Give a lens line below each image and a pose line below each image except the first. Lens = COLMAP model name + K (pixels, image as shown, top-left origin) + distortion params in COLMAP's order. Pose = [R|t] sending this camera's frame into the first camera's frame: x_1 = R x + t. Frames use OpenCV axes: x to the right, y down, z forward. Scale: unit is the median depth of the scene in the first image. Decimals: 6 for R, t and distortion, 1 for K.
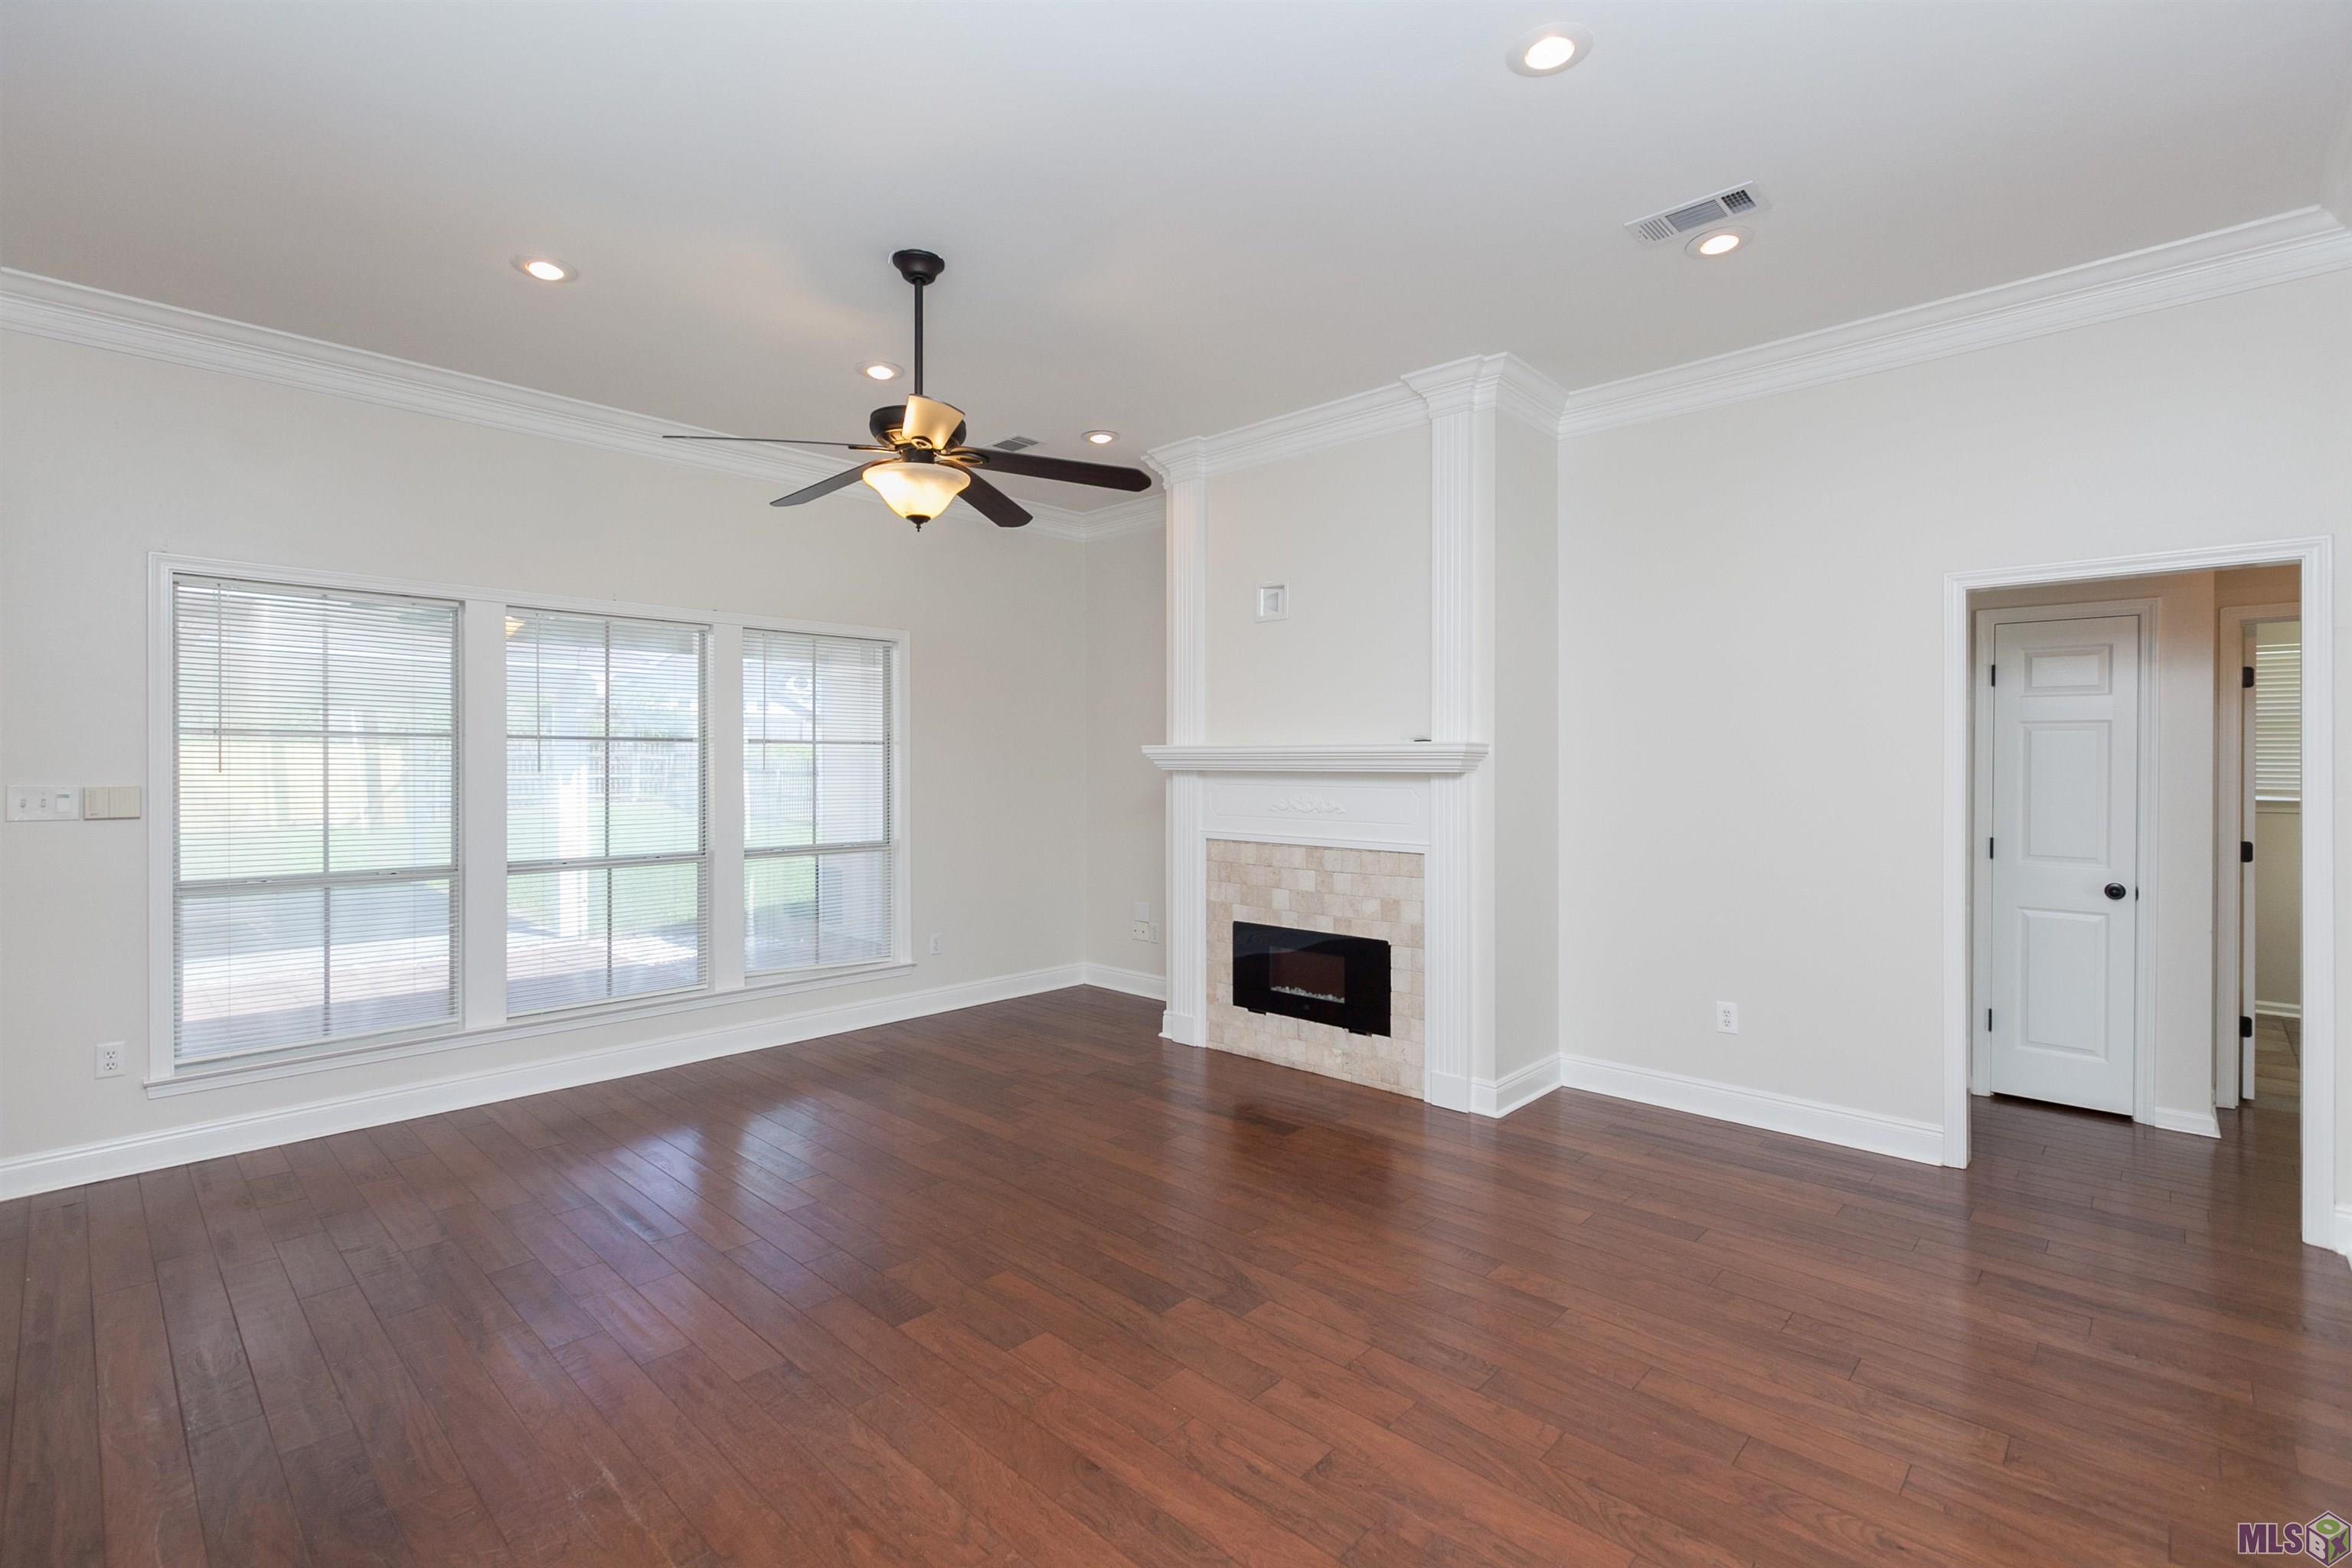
lens RADIAL K [[1060.9, 0, 1155.2], [0, 1060.9, 771.3], [0, 0, 1]] dist [0.005645, -0.000558]
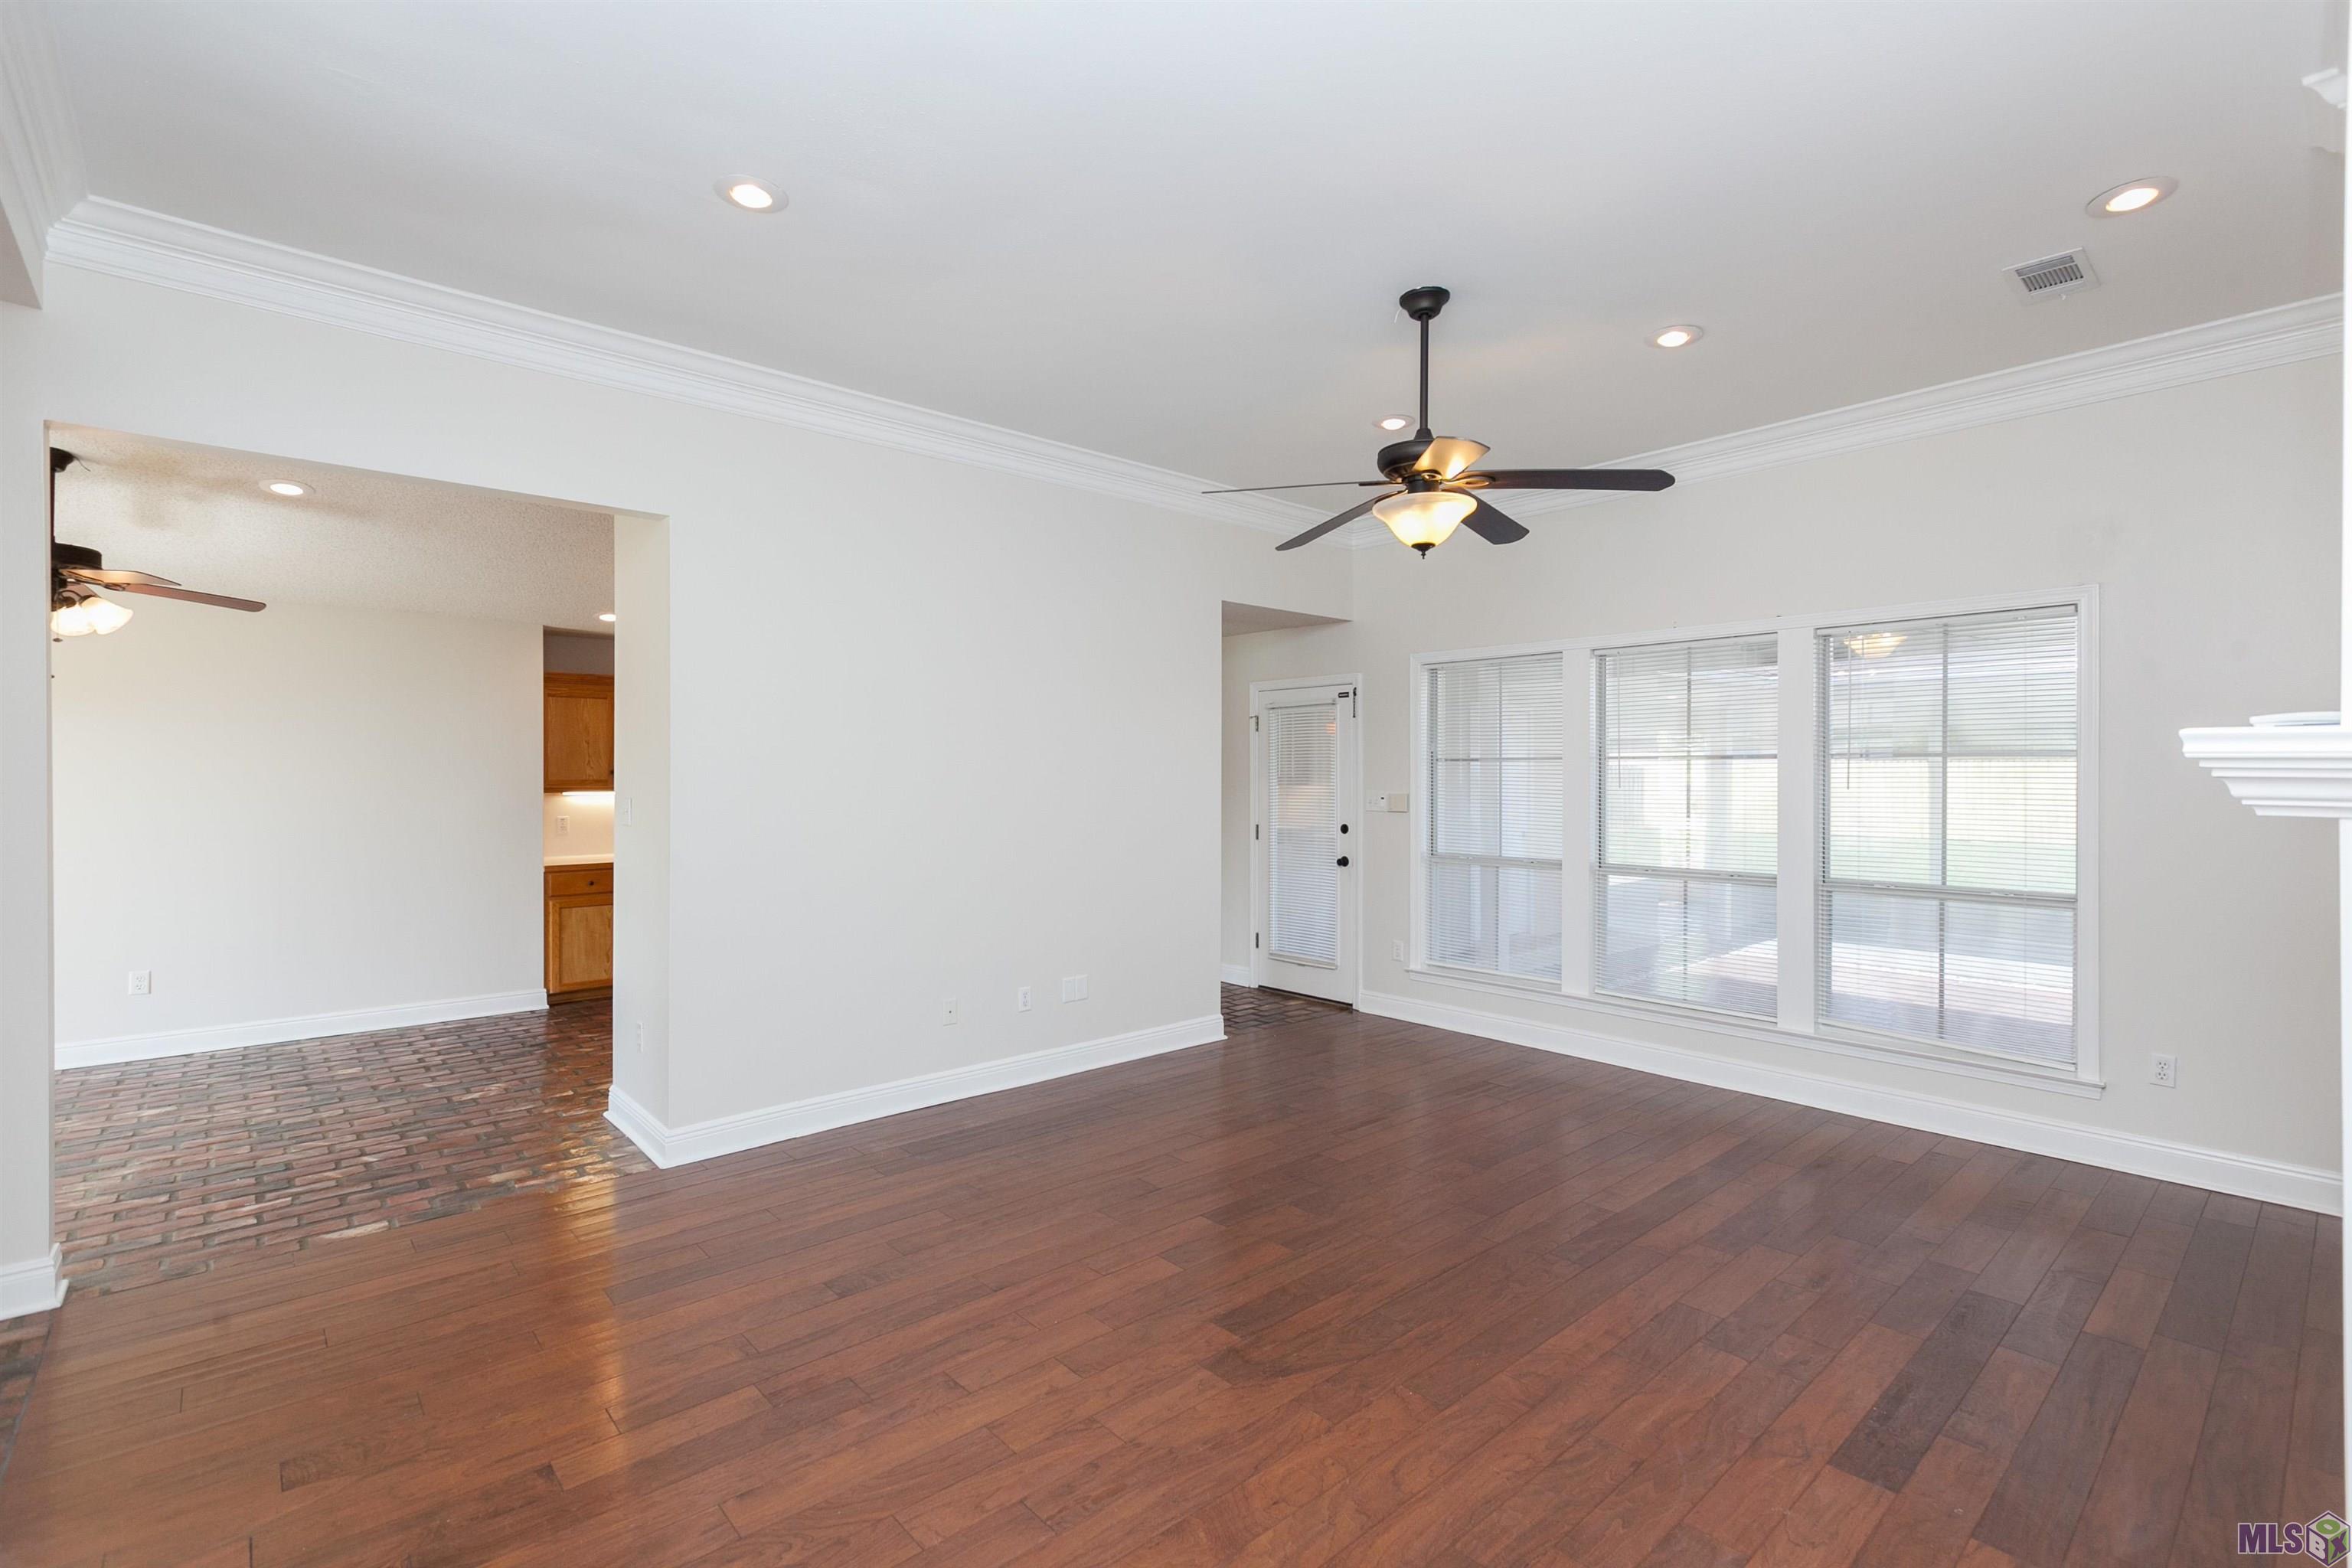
lens RADIAL K [[1060.9, 0, 1205.3], [0, 1060.9, 779.3], [0, 0, 1]] dist [0.005645, -0.000558]
pose [[-0.057558, 0.001041, -0.998342, 0.576162], [-0.009826, 0.999950, 0.001609, -0.006392], [0.998294, 0.009902, -0.057545, 0.591153]]
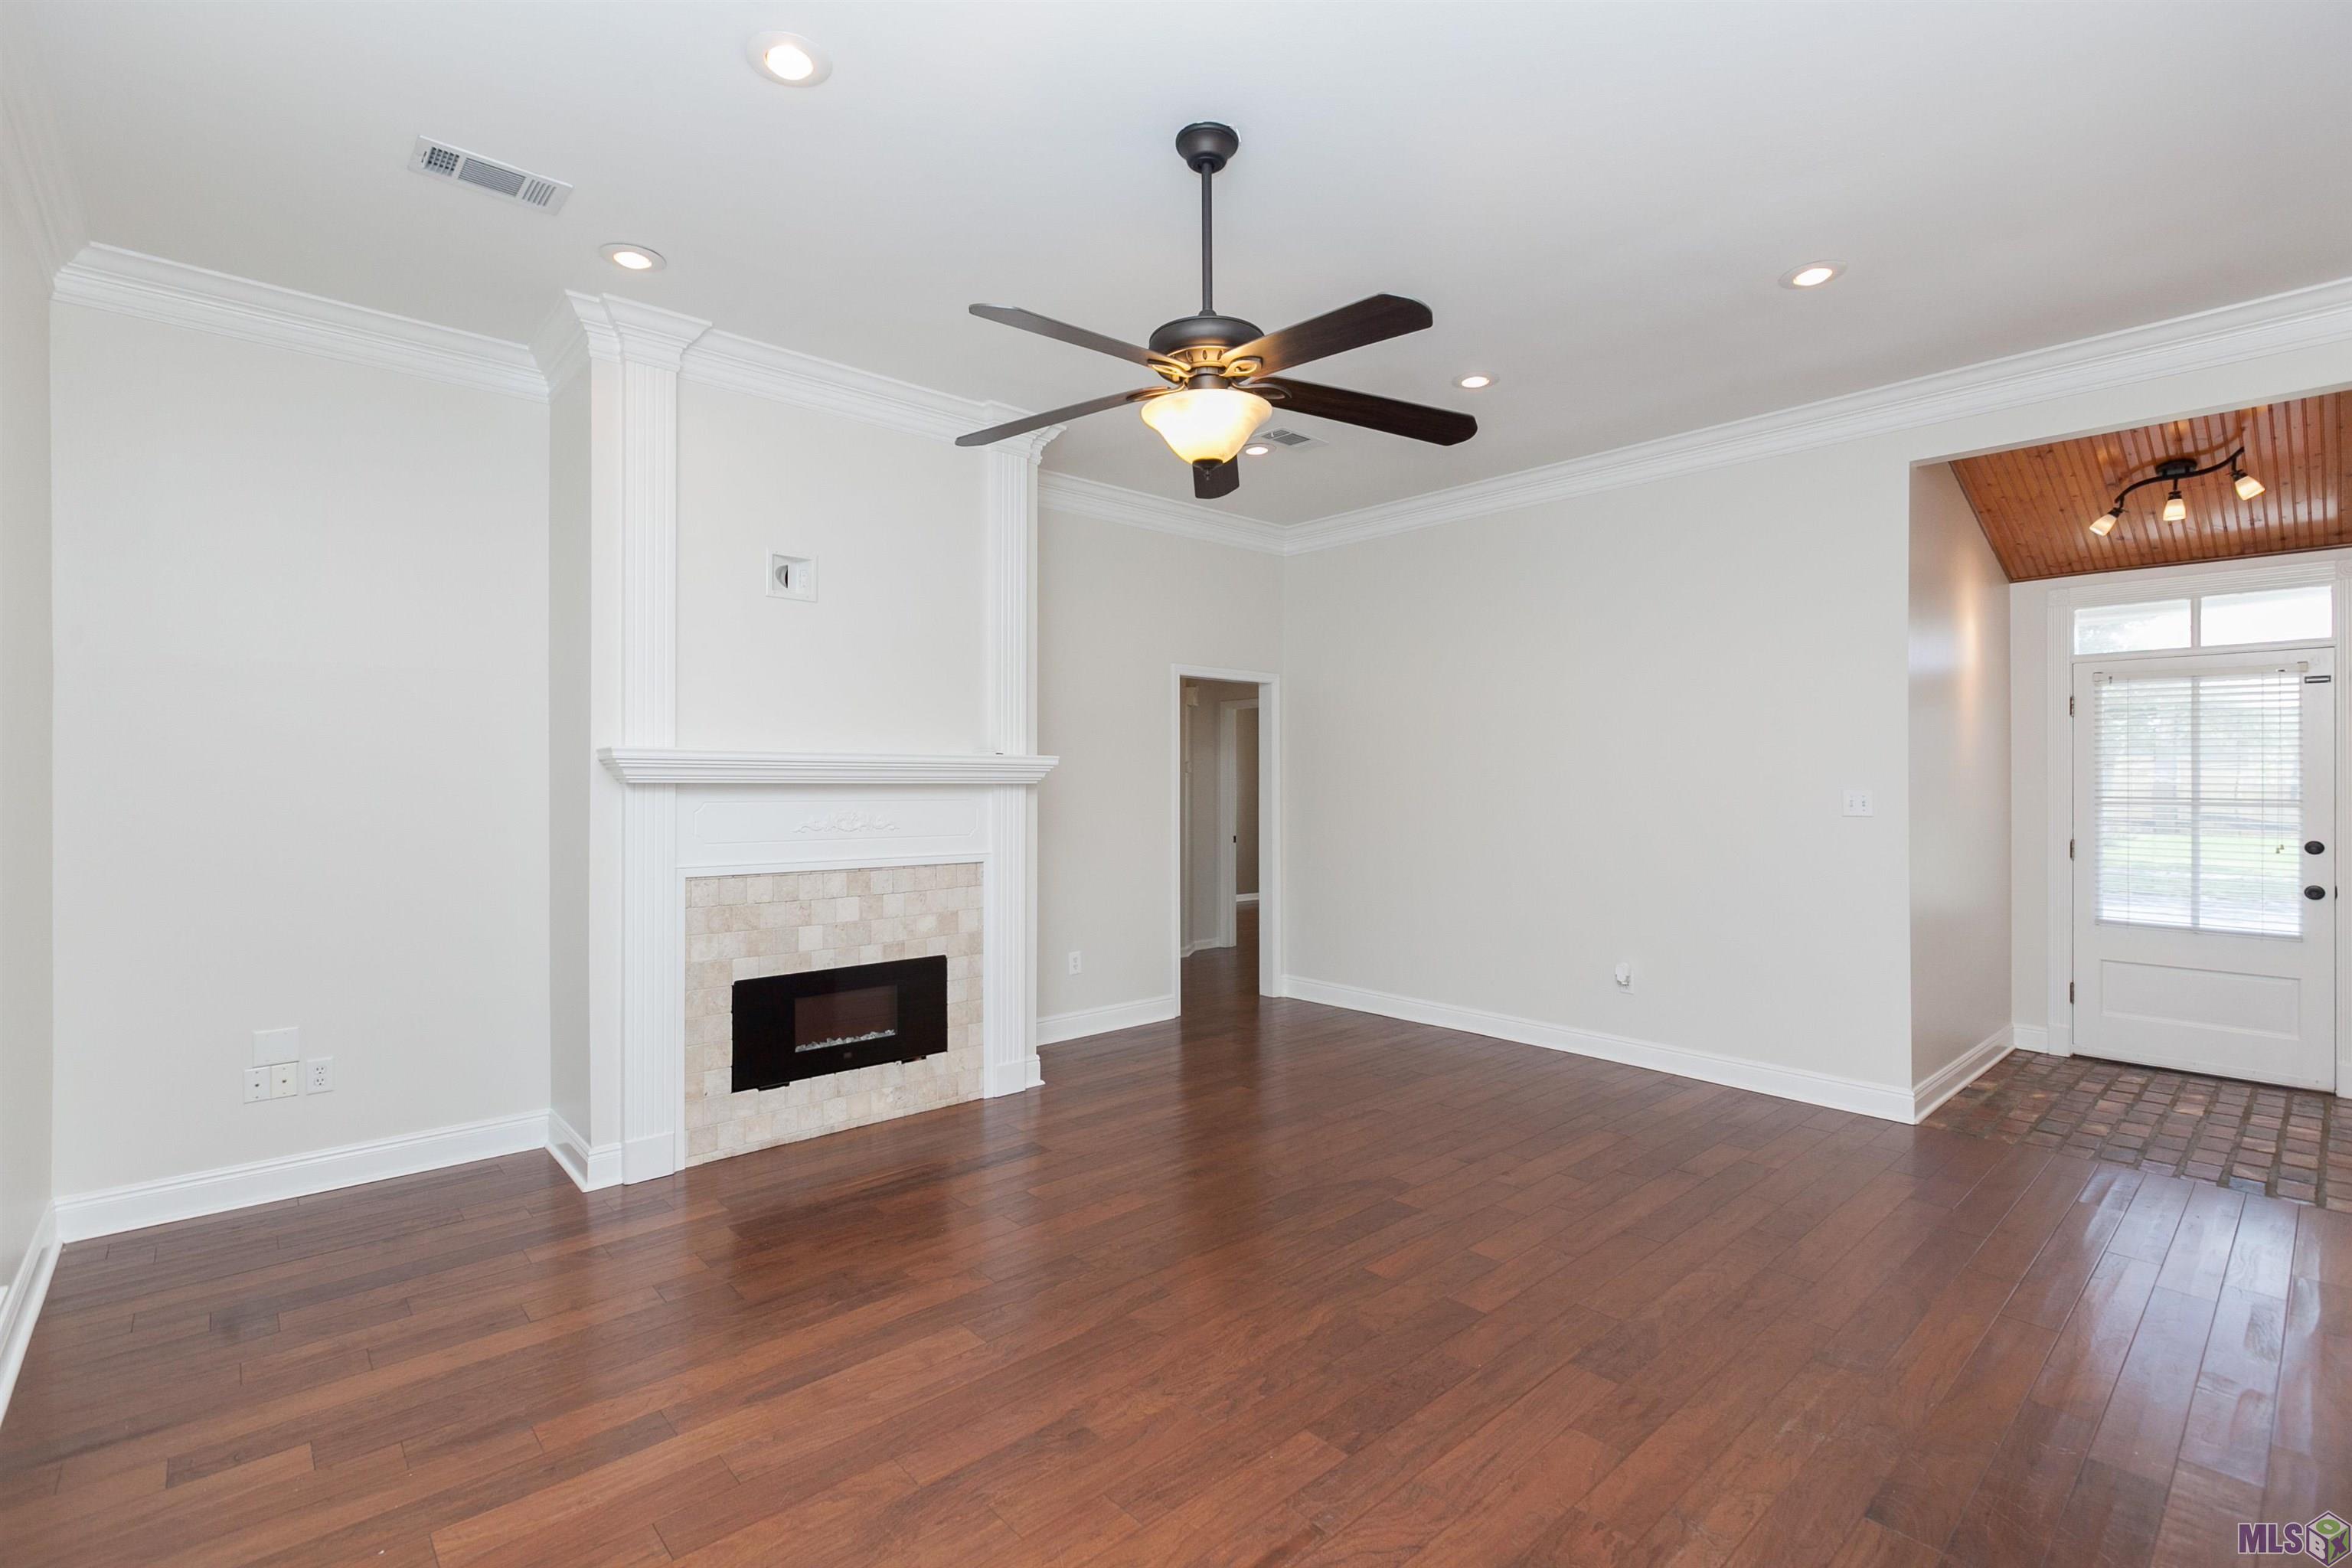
lens RADIAL K [[1060.9, 0, 1198.6], [0, 1060.9, 773.6], [0, 0, 1]] dist [0.005645, -0.000558]
pose [[0.053515, 0.008487, 0.998531, -0.717466], [0.005569, 0.999946, -0.008798, 0.000921], [-0.998552, 0.006032, 0.053465, 0.672814]]
